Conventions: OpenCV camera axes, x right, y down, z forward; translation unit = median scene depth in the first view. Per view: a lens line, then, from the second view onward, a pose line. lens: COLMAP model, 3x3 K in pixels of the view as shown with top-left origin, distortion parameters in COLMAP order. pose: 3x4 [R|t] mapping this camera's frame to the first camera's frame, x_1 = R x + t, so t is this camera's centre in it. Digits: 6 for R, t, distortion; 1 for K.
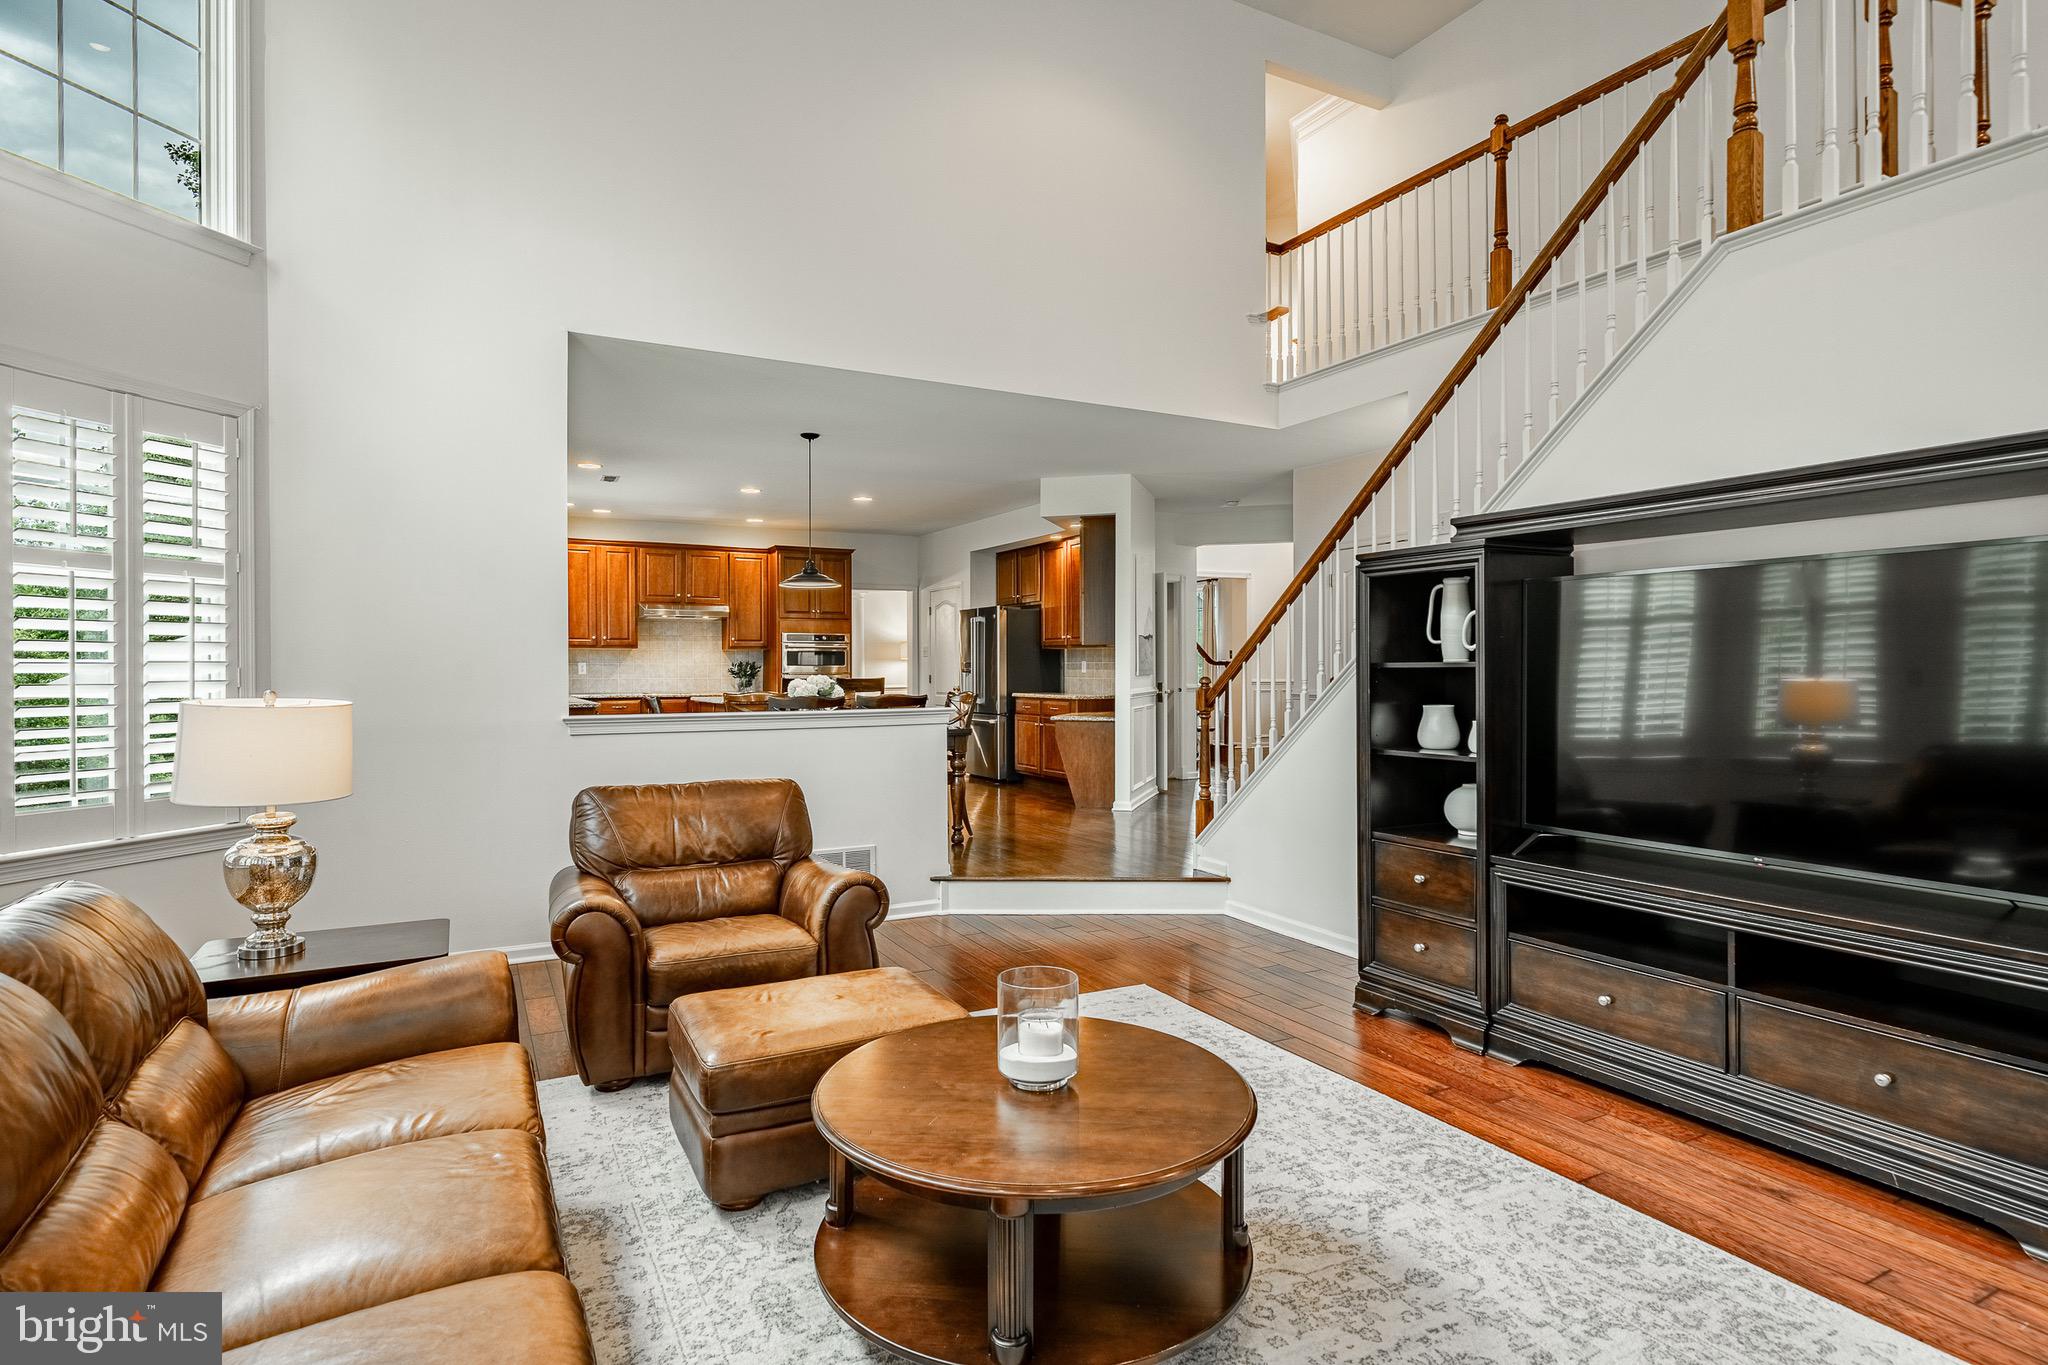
lens RADIAL K [[1043.3, 0, 1024.0], [0, 1043.3, 682.5], [0, 0, 1]] dist [0.001755, -0.000130]
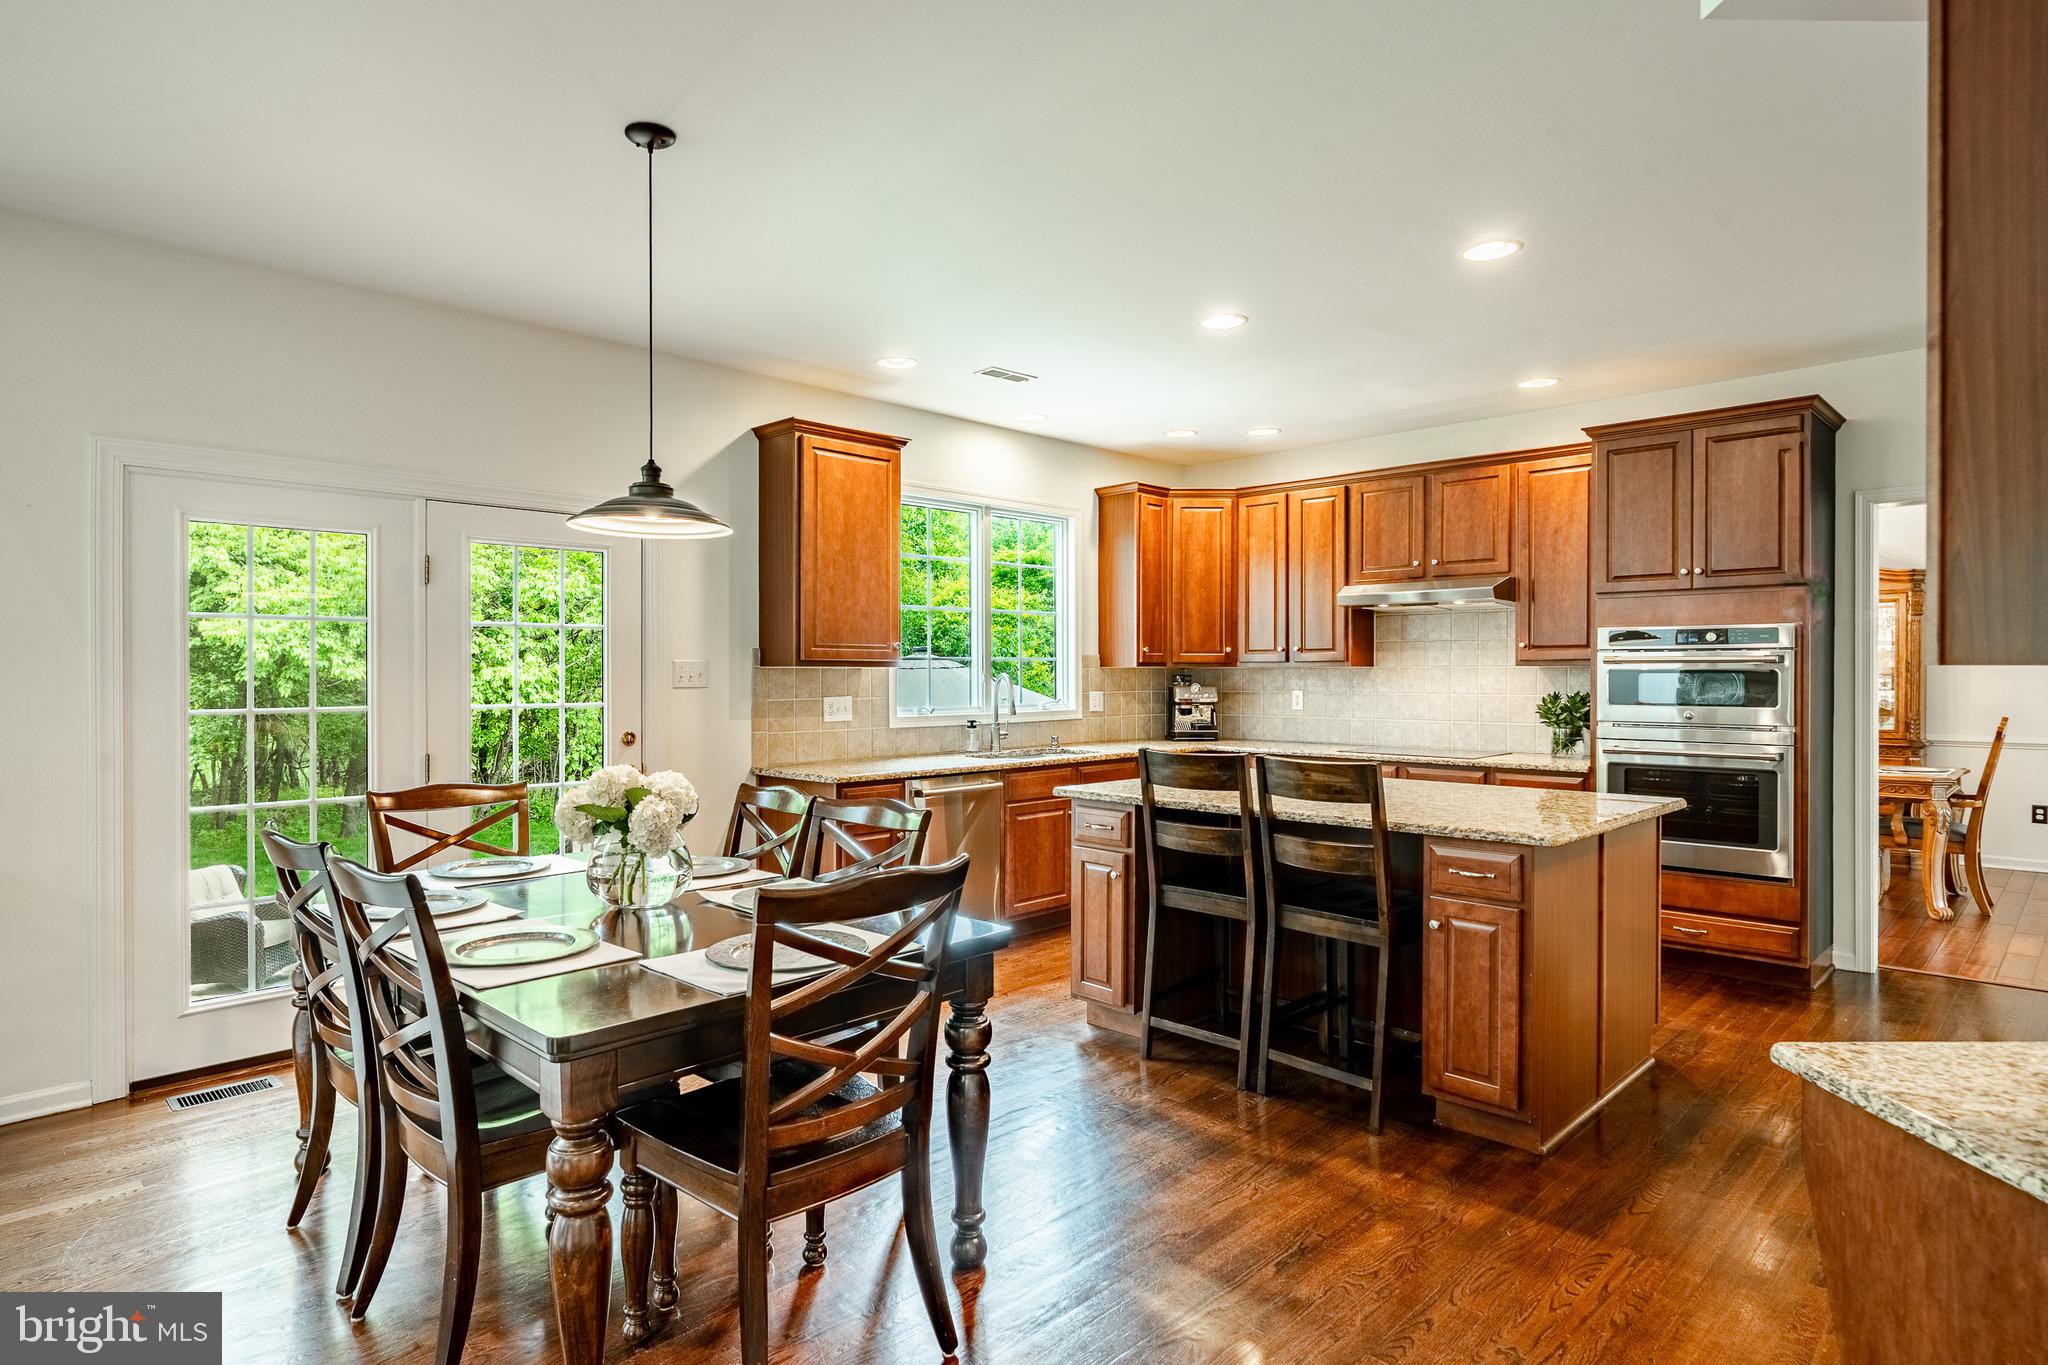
lens RADIAL K [[1119.7, 0, 1006.1], [0, 1119.7, 668.8], [0, 0, 1]] dist [-0.001166, -0.000897]
pose [[0.280050, 0.001255, -0.959985, 0.290599], [-0.011079, 0.999937, -0.001924, -0.054041], [0.959921, 0.011175, 0.280046, 1.261047]]
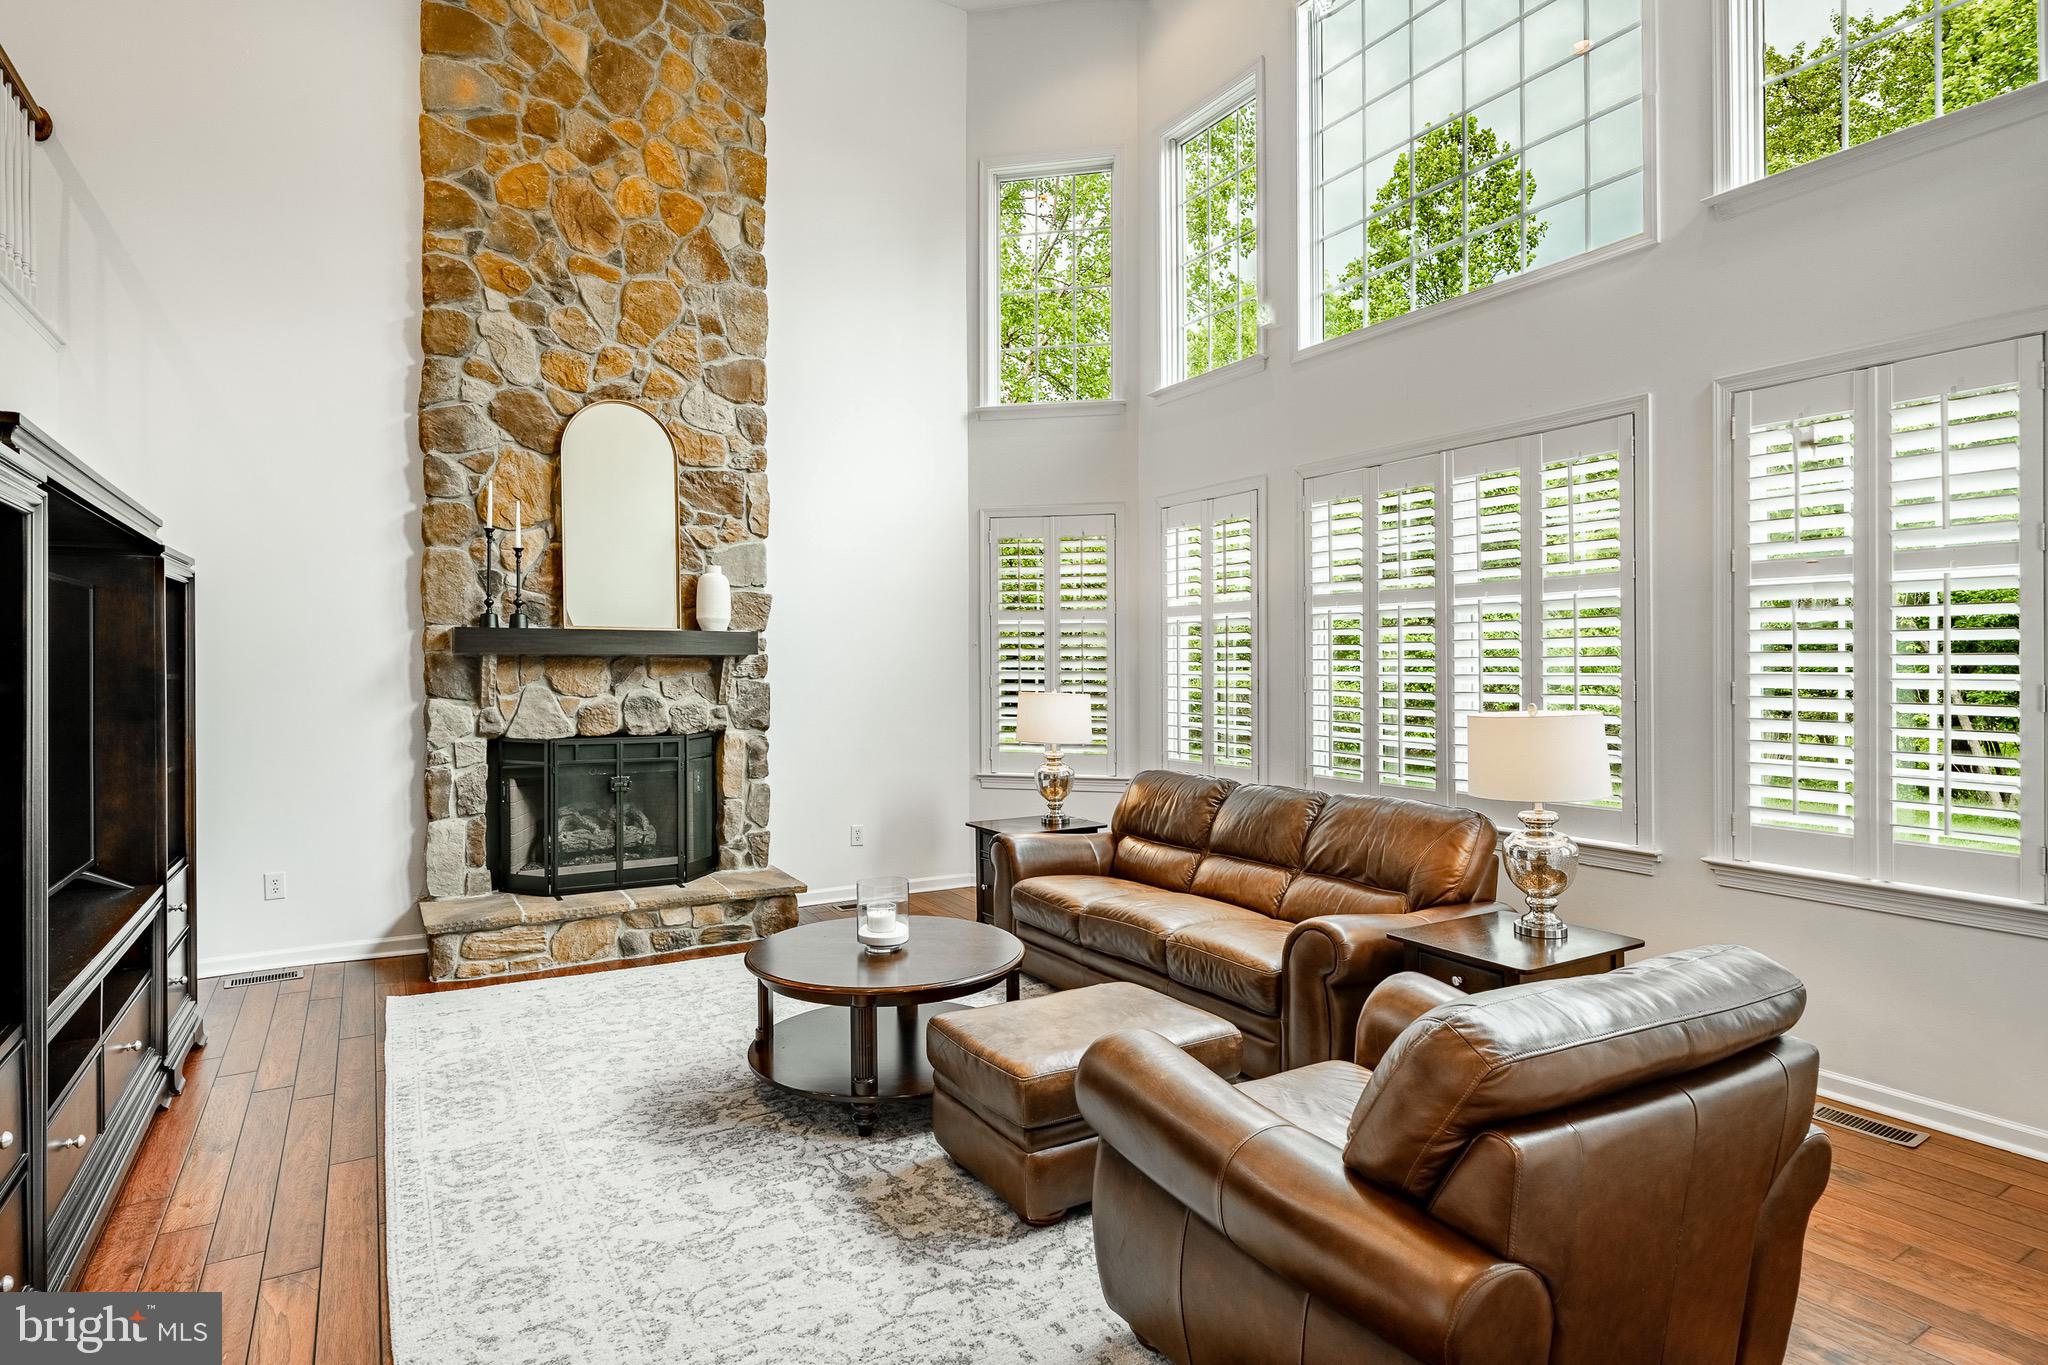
lens RADIAL K [[1067.0, 0, 1017.3], [0, 1067.0, 667.2], [0, 0, 1]] dist [0.000557, -0.000478]
pose [[-0.998829, 0.002610, -0.048300, -0.043362], [0.002005, 0.999919, 0.012578, -0.023096], [0.048329, 0.012466, -0.998754, 1.055987]]
